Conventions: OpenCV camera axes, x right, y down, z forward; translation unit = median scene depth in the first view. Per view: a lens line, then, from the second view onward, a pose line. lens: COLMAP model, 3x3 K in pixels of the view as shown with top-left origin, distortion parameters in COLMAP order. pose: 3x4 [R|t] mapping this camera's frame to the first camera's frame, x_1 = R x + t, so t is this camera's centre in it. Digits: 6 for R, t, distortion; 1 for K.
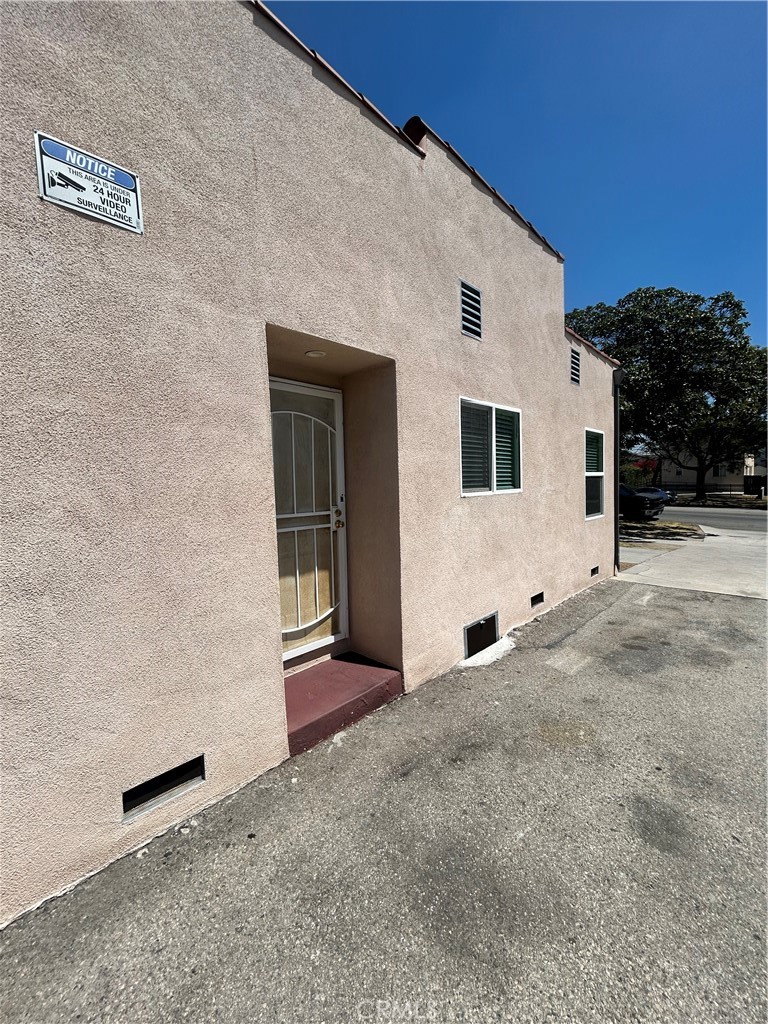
lens RADIAL K [[413.8, 0, 385.9], [0, 413.8, 509.7], [0, 0, 1]] dist [0.001039, 0.000614]
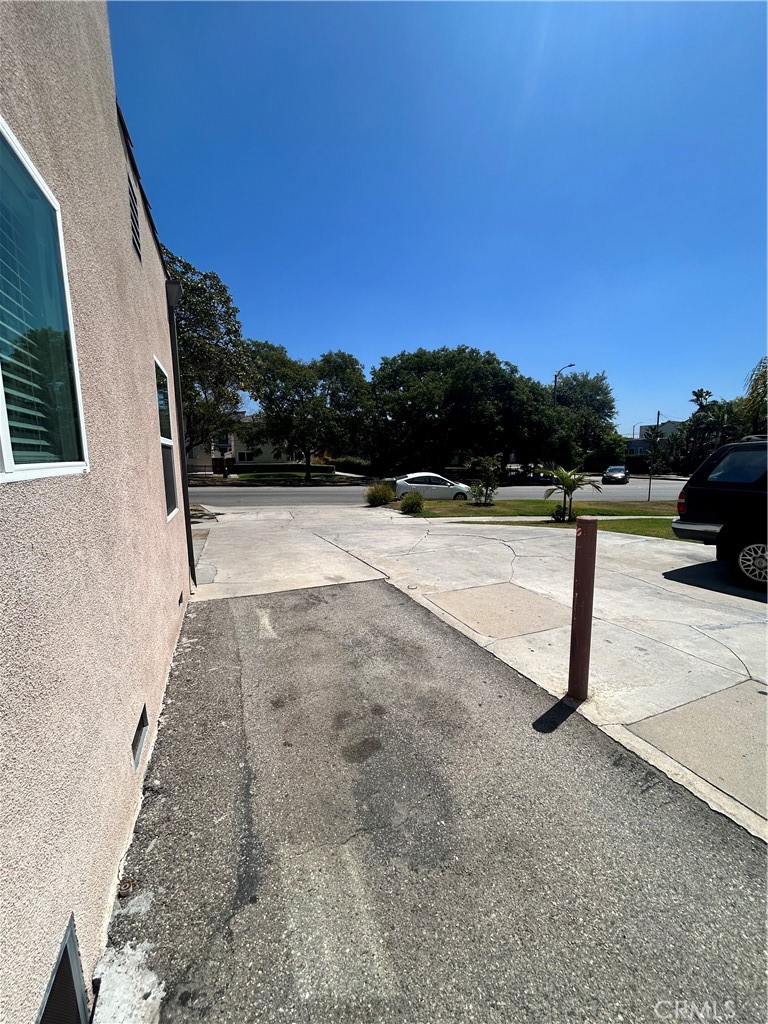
lens RADIAL K [[413.8, 0, 385.9], [0, 413.8, 509.7], [0, 0, 1]] dist [0.001039, 0.000614]
pose [[0.422841, -0.093311, 0.901387, 0.133751], [0.053183, 0.995525, 0.078108, -0.027359], [-0.904642, 0.014911, 0.425911, 0.677250]]
